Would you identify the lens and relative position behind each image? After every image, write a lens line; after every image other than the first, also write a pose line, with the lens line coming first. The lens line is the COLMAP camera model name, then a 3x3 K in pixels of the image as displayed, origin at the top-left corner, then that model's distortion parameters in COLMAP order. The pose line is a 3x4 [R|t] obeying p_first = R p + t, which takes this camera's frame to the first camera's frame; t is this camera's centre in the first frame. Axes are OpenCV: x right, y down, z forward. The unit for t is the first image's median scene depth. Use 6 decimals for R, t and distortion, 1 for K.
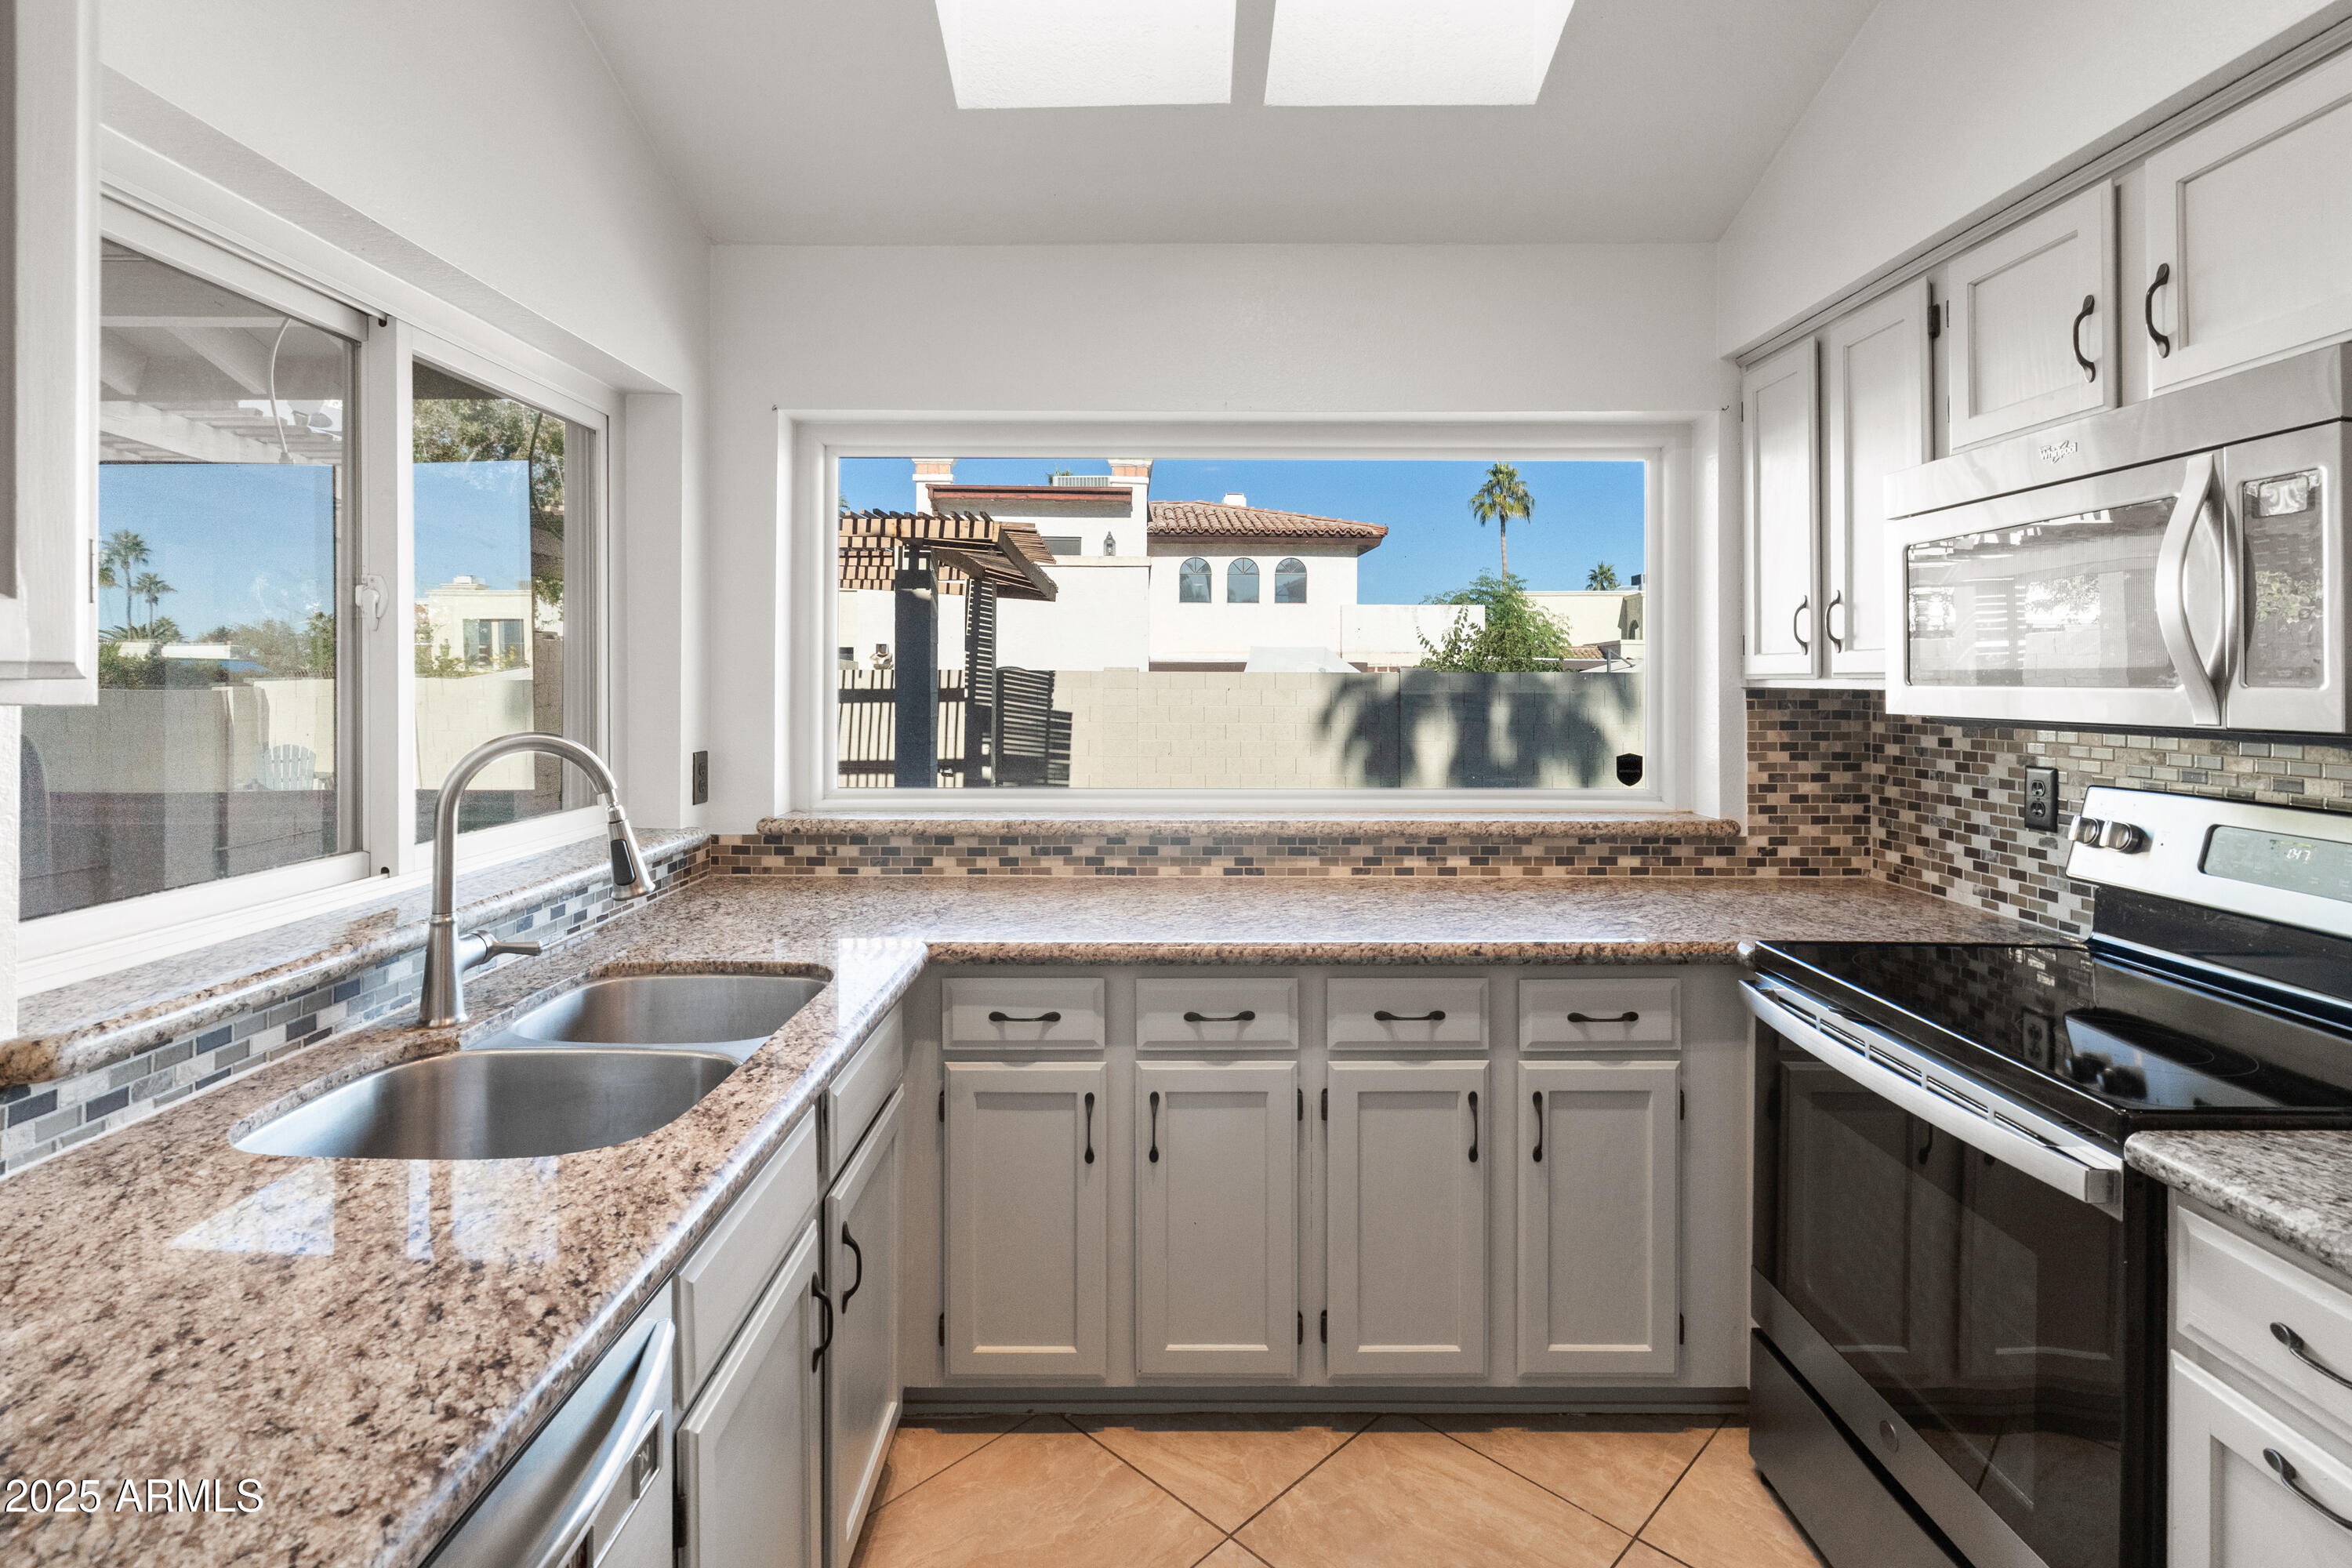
lens RADIAL K [[1119.1, 0, 1192.6], [0, 1119.1, 658.9], [0, 0, 1]] dist [-0.006956, 0.004896]
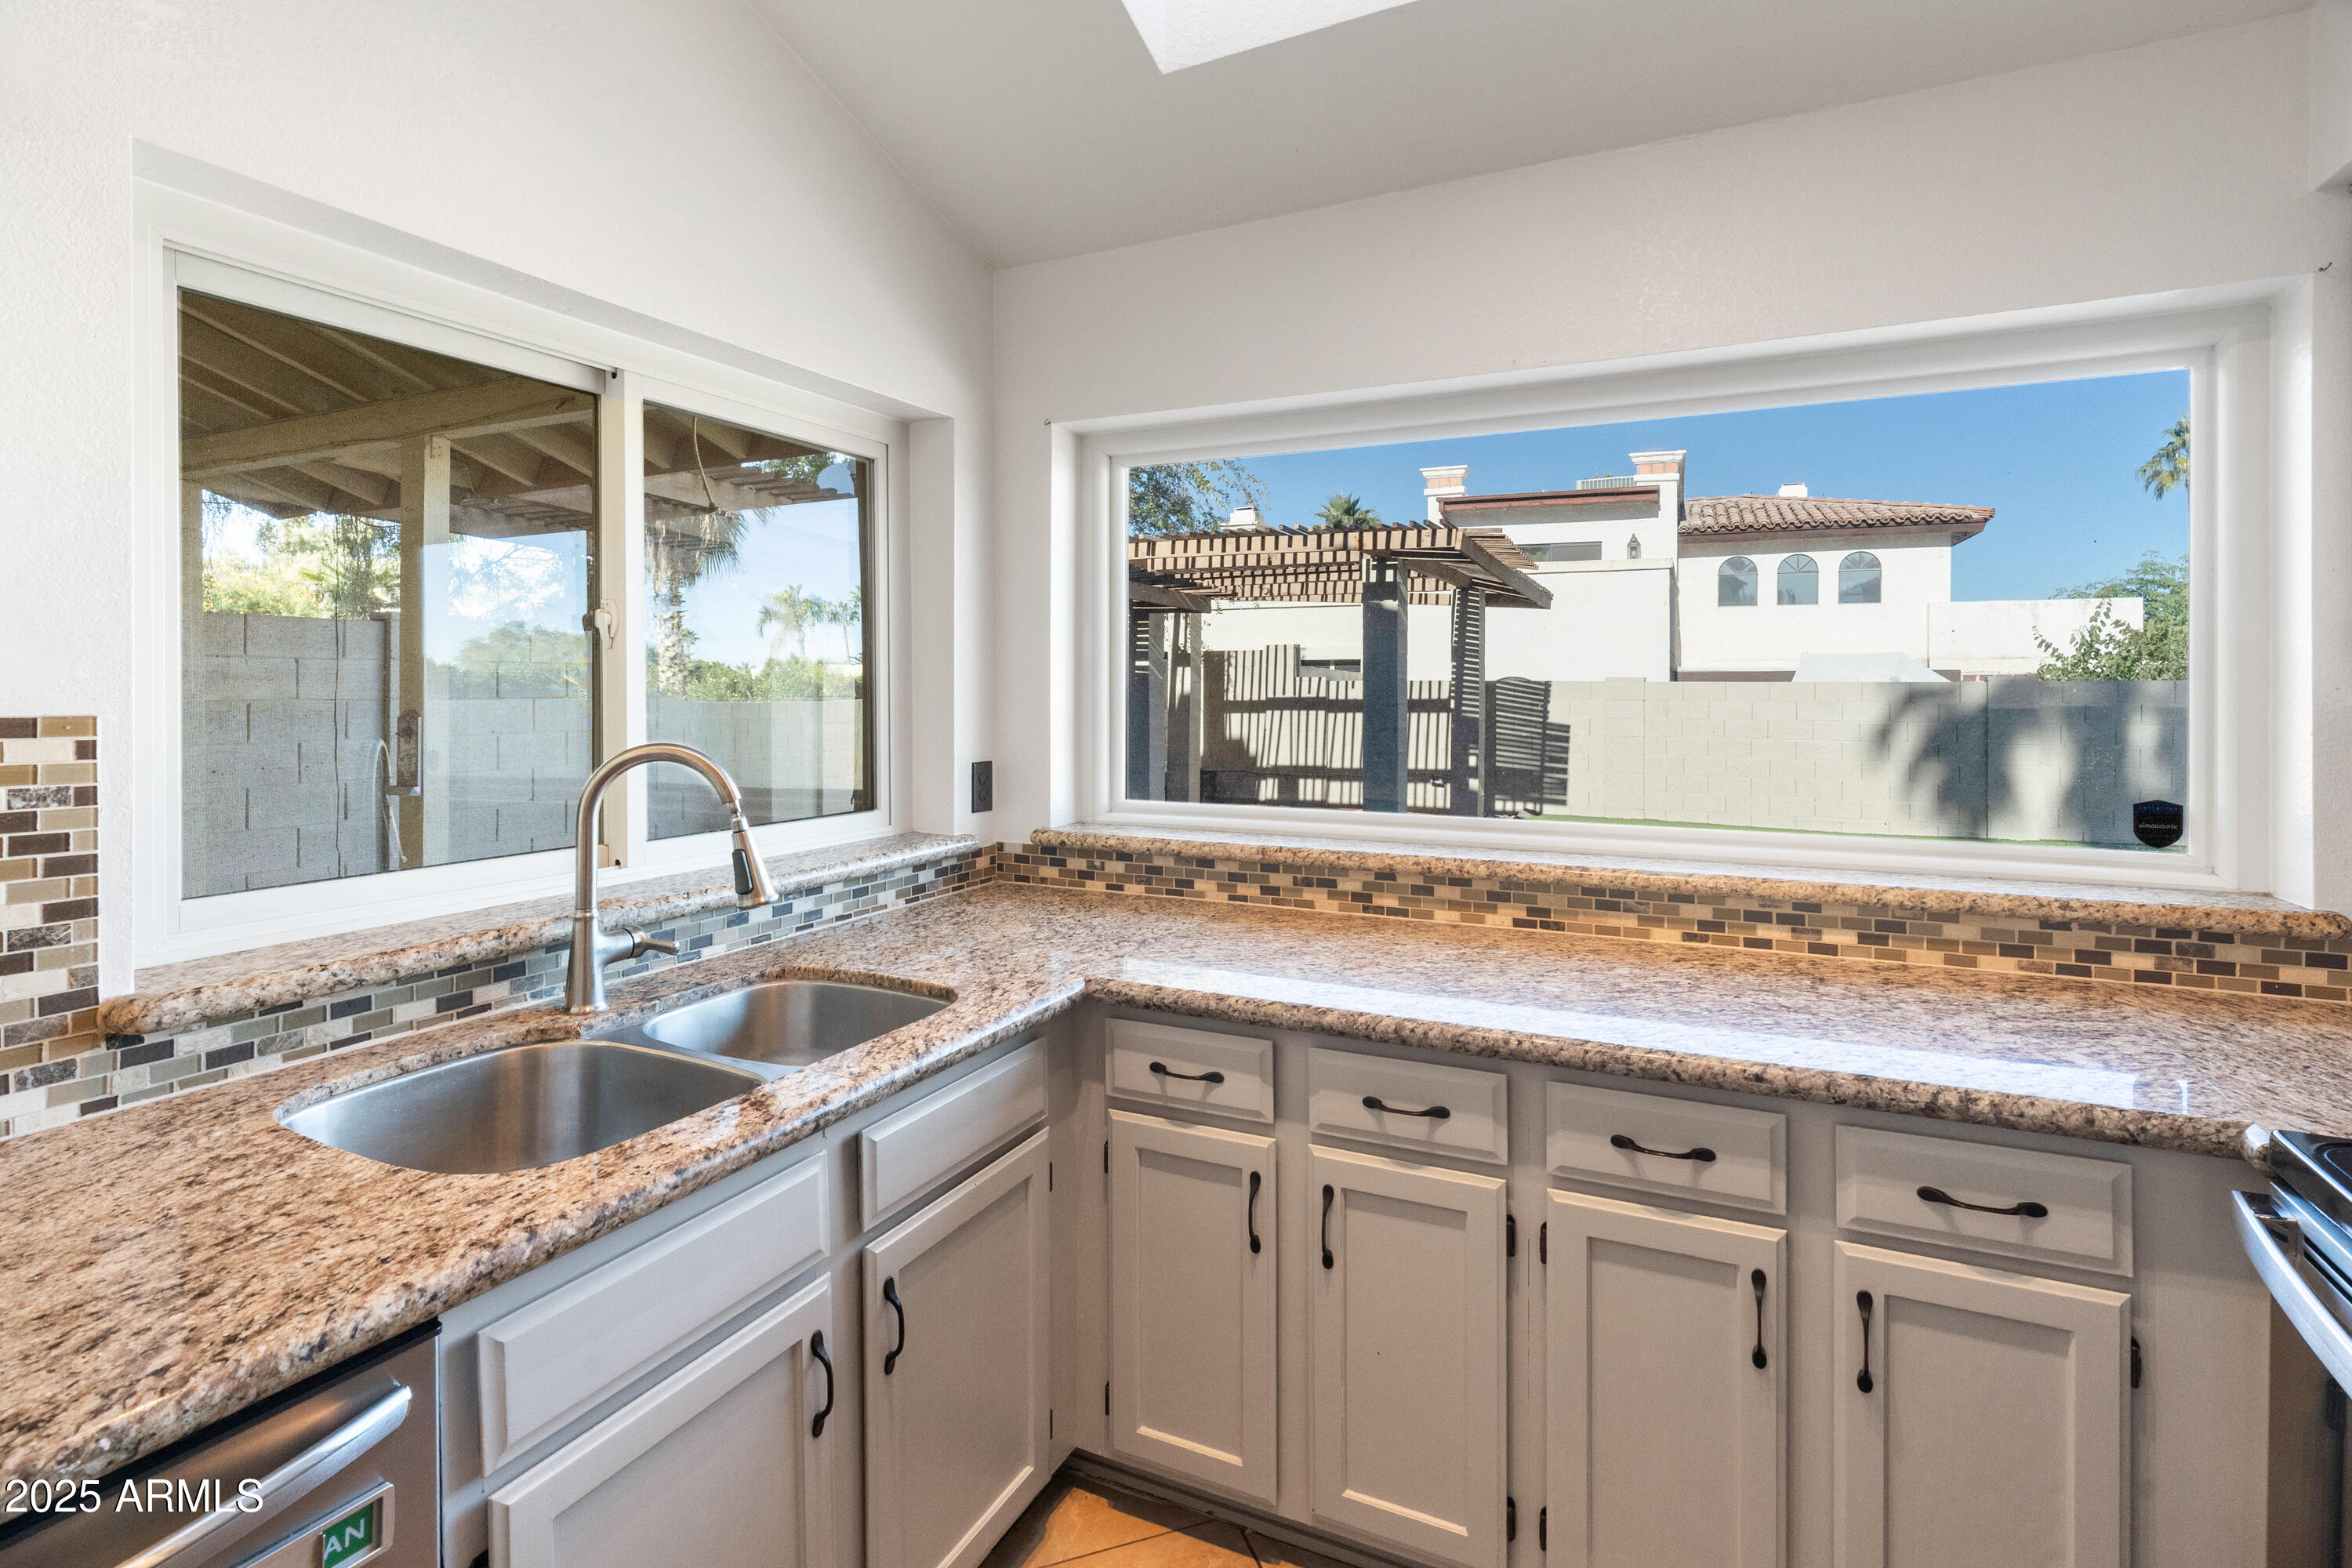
lens RADIAL K [[1119.1, 0, 1202.9], [0, 1119.1, 666.4], [0, 0, 1]] dist [-0.006956, 0.004896]
pose [[0.900067, -0.011075, -0.435610, 0.208368], [0.009517, 0.999938, -0.005758, 0.002844], [0.435647, 0.001037, 0.900117, 0.173389]]
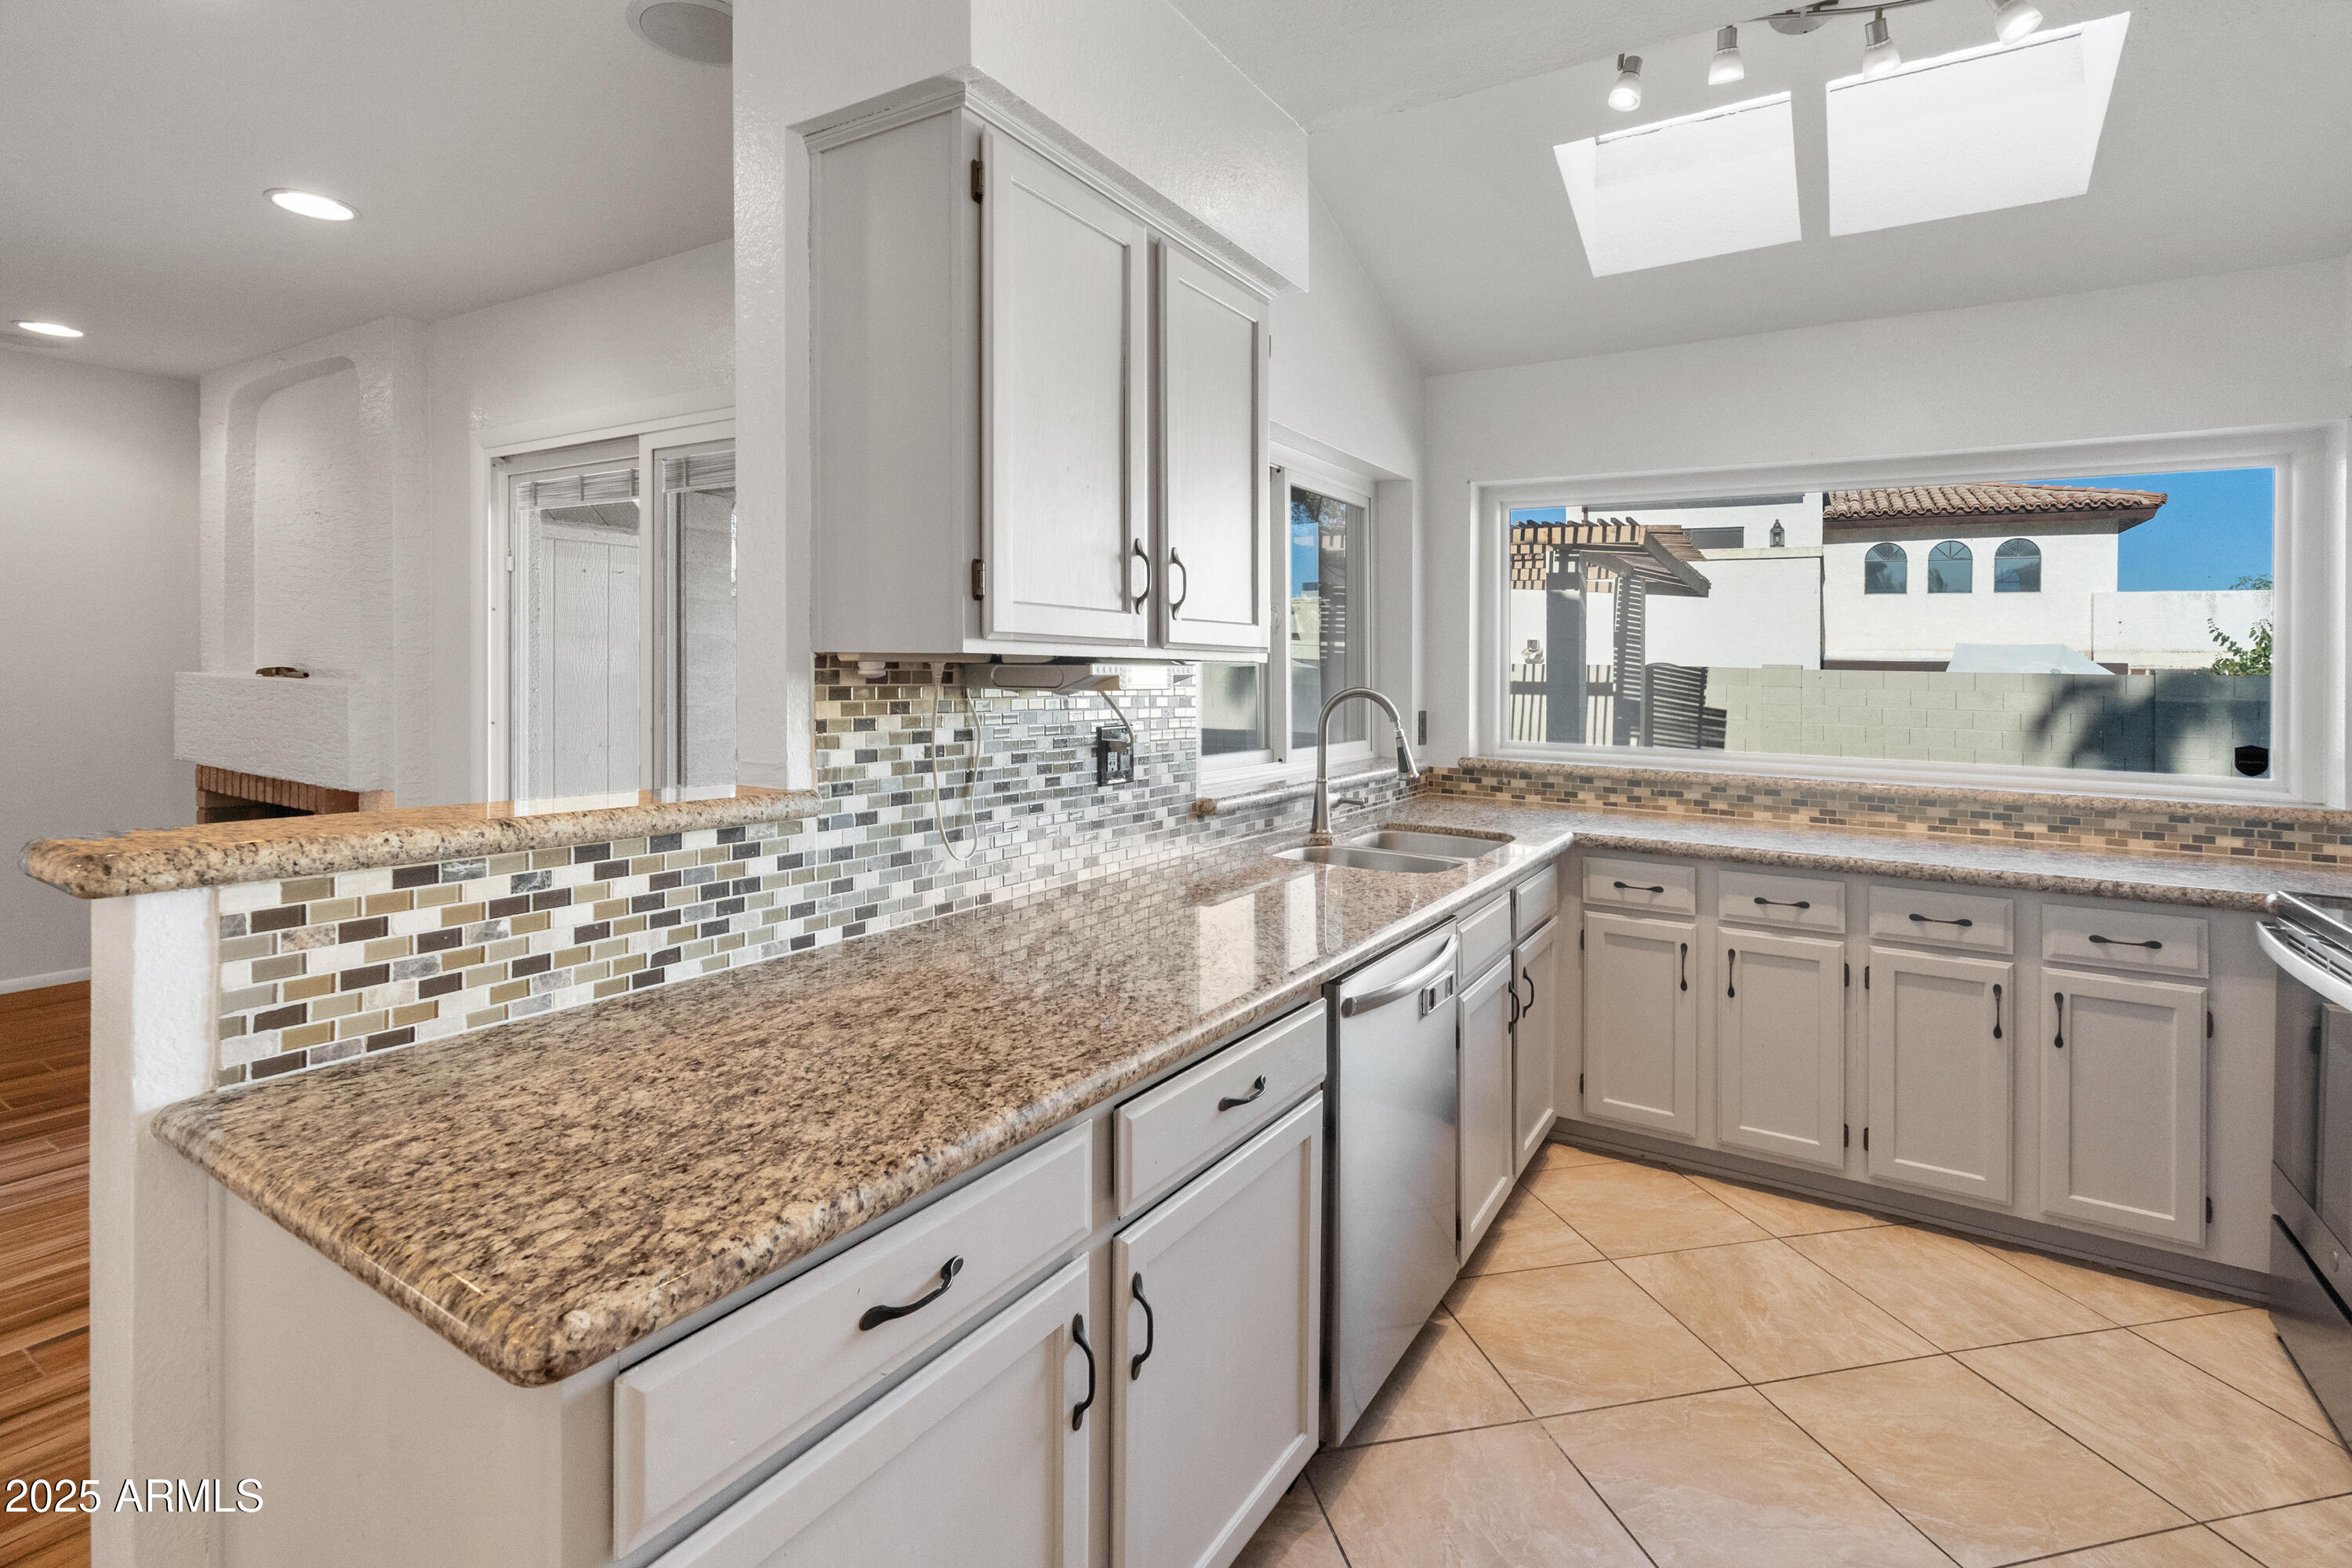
lens RADIAL K [[1119.1, 0, 1234.3], [0, 1119.1, 633.8], [0, 0, 1]] dist [-0.006956, 0.004896]
pose [[0.862931, -0.002968, -0.505313, 0.120143], [-0.006547, 0.999833, -0.017053, 0.004595], [0.505279, 0.018024, 0.862768, -0.493918]]
